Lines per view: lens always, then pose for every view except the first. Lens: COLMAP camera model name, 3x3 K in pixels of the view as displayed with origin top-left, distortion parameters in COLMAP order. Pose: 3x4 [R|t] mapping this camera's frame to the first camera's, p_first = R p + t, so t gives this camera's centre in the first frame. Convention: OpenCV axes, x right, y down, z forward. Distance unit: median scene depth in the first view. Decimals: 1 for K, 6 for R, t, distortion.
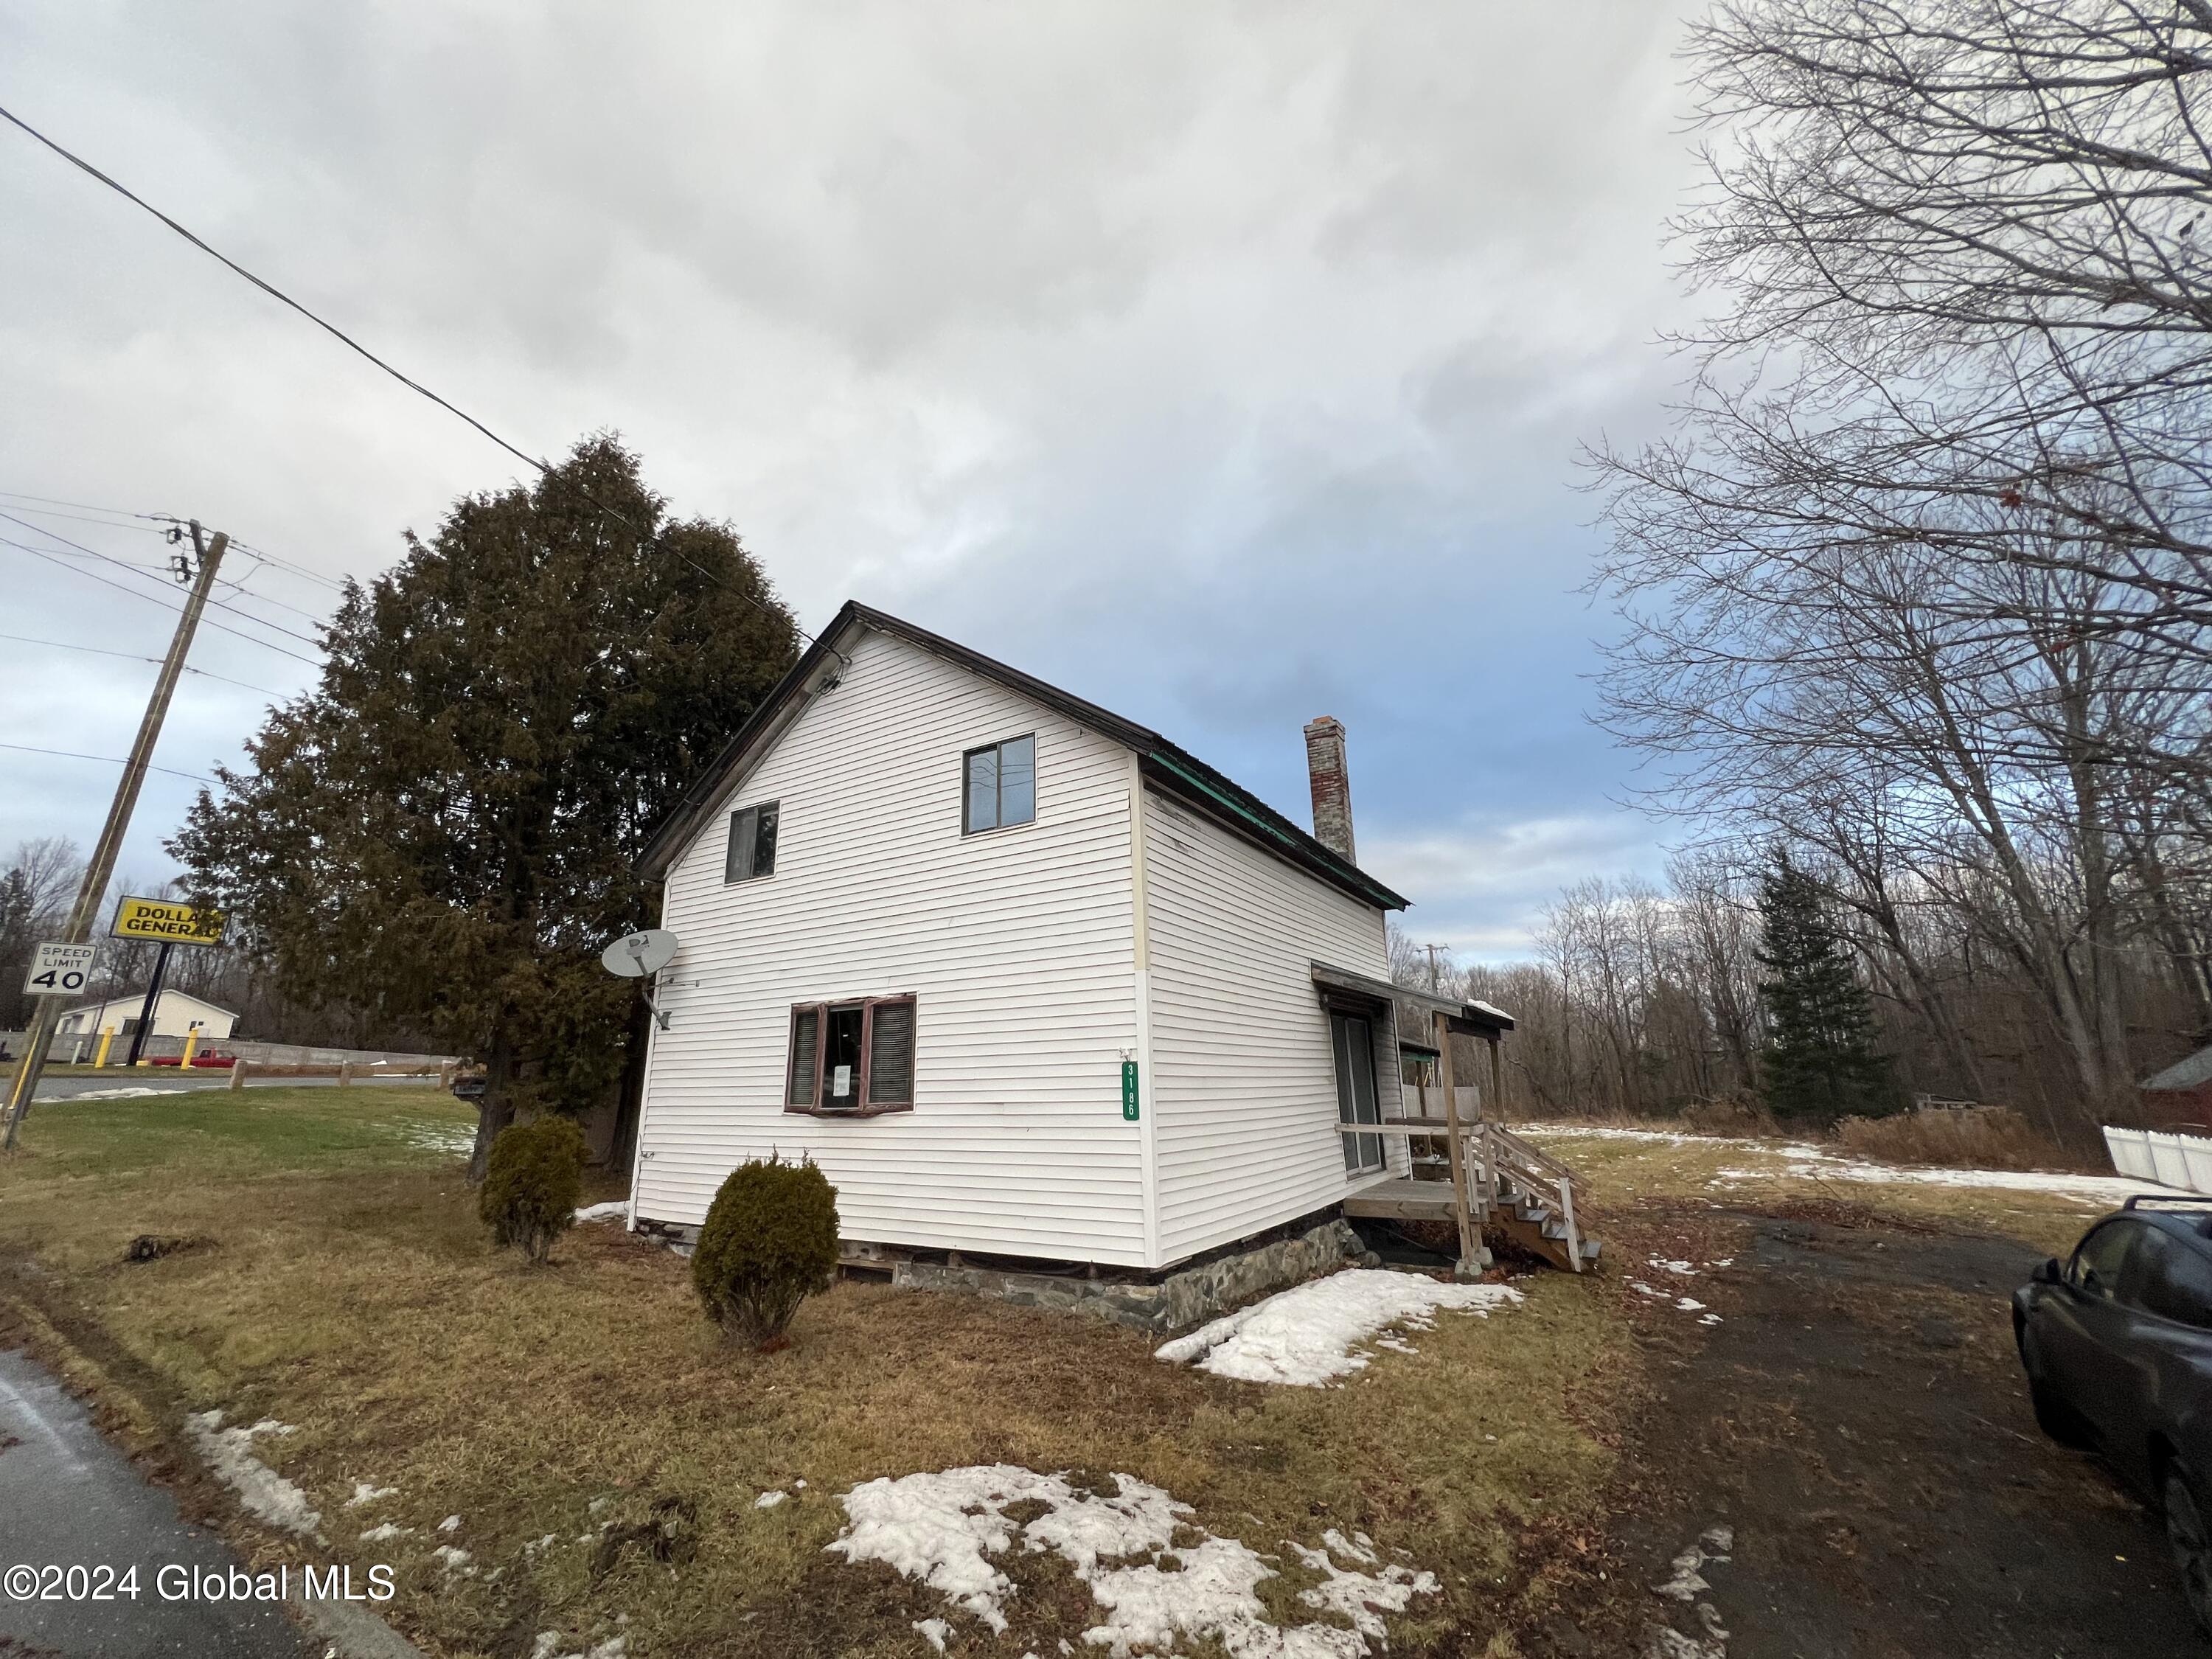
lens RADIAL K [[889.7, 0, 1104.3], [0, 889.7, 826.3], [0, 0, 1]] dist [-0.001571, -0.000581]
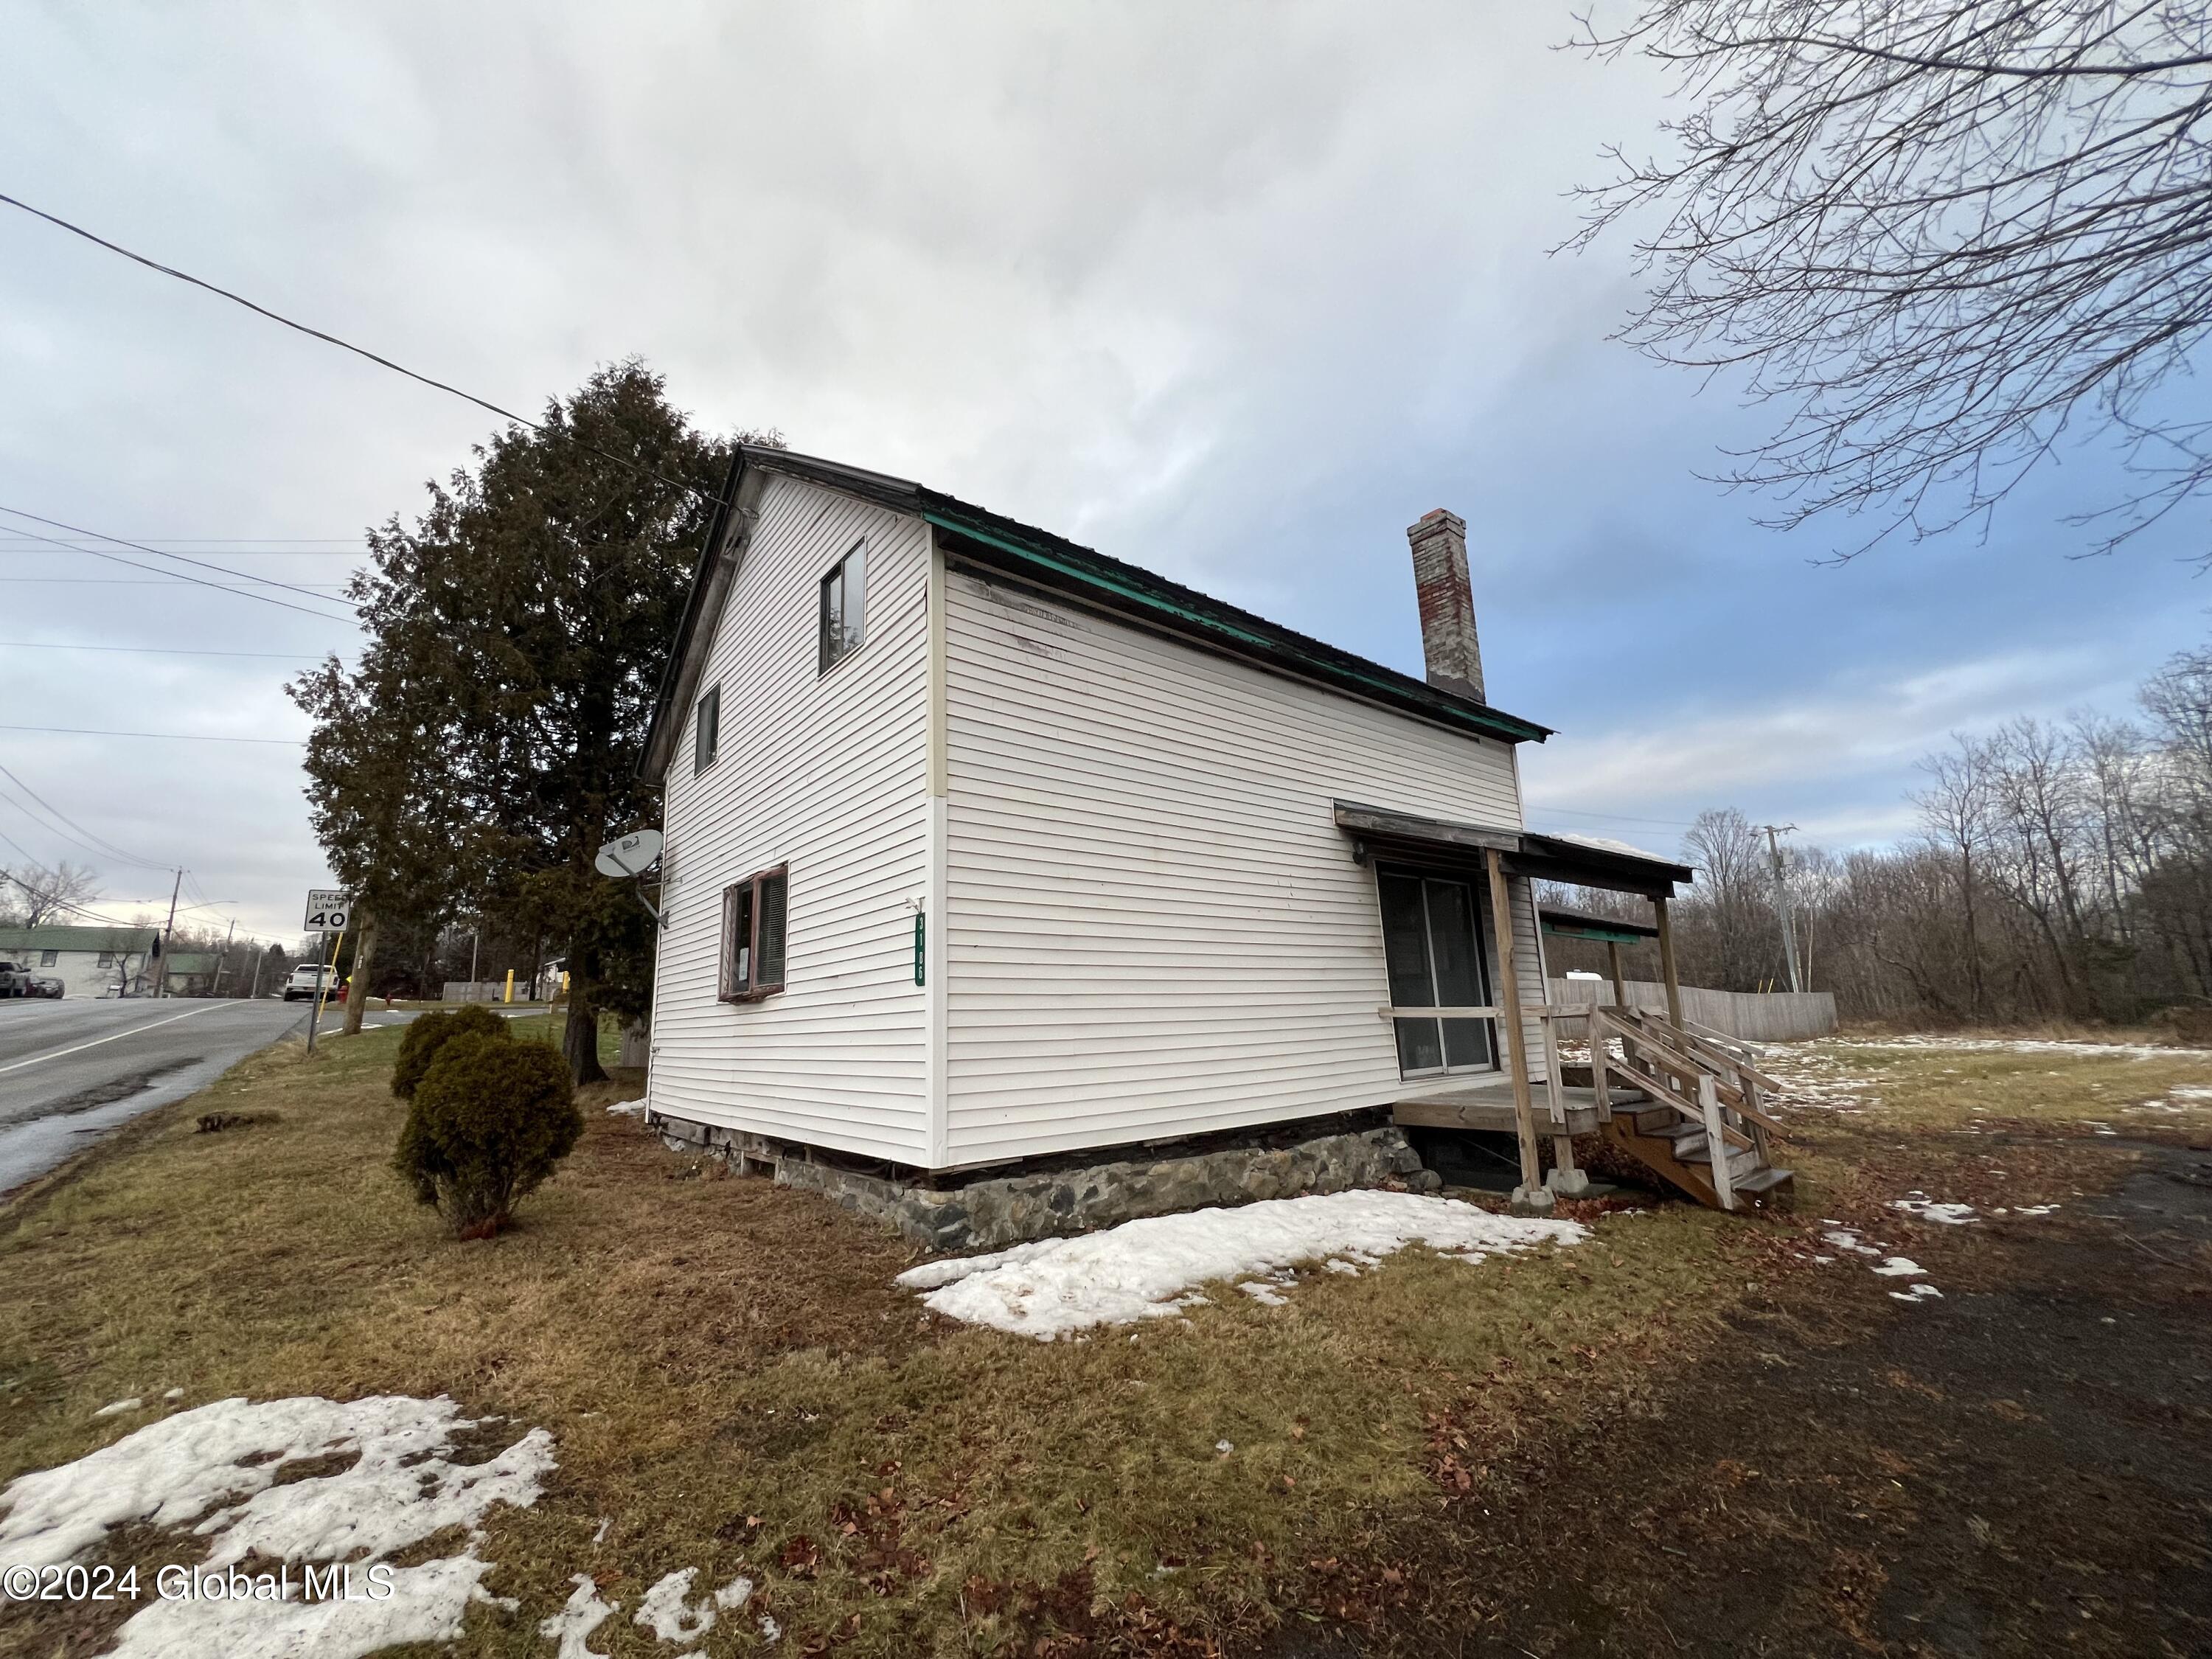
lens RADIAL K [[889.7, 0, 1102.0], [0, 889.7, 828.6], [0, 0, 1]] dist [-0.001571, -0.000581]
pose [[0.943718, -0.084898, -0.319670, 0.371399], [0.109886, 0.992075, 0.060929, 0.137577], [0.311964, -0.092627, 0.945568, 0.273175]]
